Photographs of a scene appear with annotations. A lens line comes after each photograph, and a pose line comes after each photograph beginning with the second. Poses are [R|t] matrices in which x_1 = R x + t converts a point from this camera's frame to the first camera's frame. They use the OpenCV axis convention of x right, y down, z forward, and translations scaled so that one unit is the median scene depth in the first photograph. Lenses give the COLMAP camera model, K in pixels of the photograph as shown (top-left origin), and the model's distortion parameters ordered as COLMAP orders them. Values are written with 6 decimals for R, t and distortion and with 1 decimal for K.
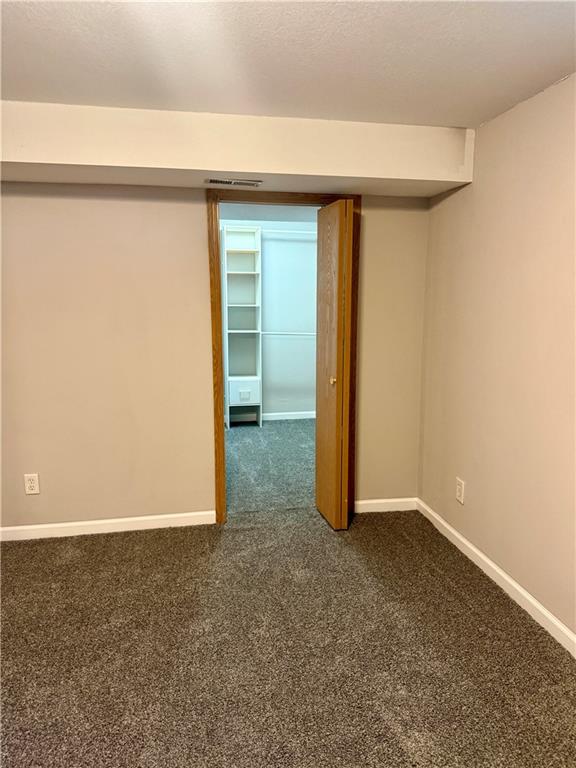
lens RADIAL K [[540.4, 0, 288.0], [0, 540.4, 384.0], [0, 0, 1]] dist [0.151594, -0.232596]
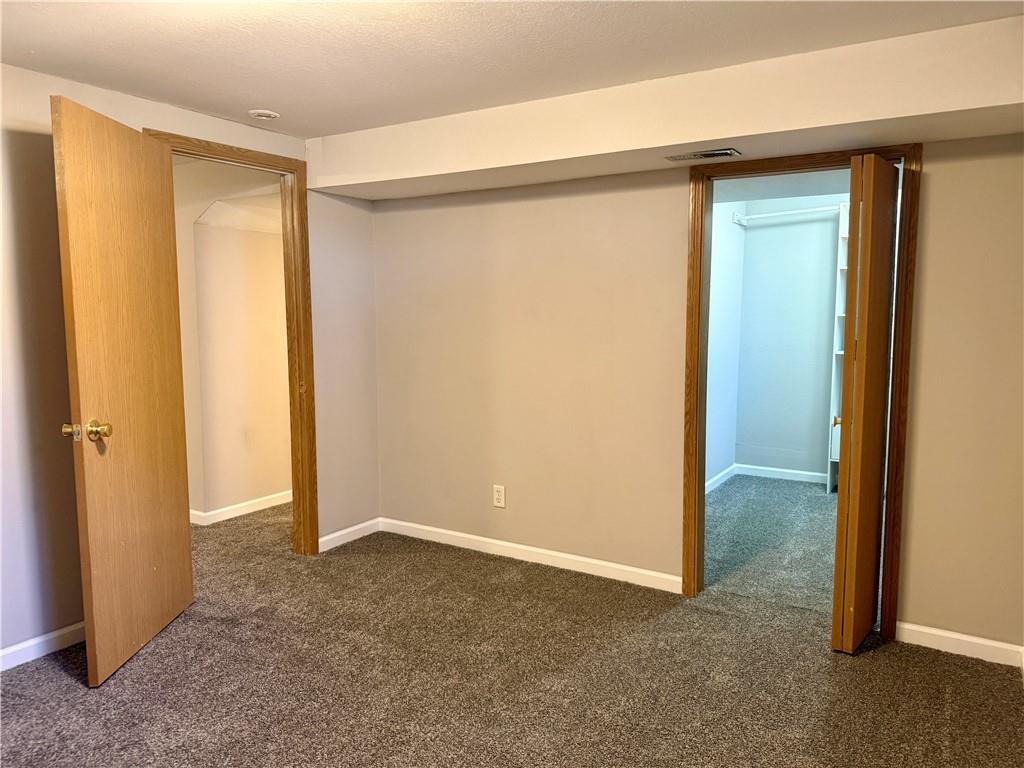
lens RADIAL K [[725.7, 0, 507.2], [0, 725.7, 382.3], [0, 0, 1]] dist [0.089658, -0.125326]
pose [[0.739850, 0.068183, -0.669307, 0.370602], [-0.107355, 0.994068, -0.017403, 0.004385], [0.664151, 0.084729, 0.742782, 0.052458]]
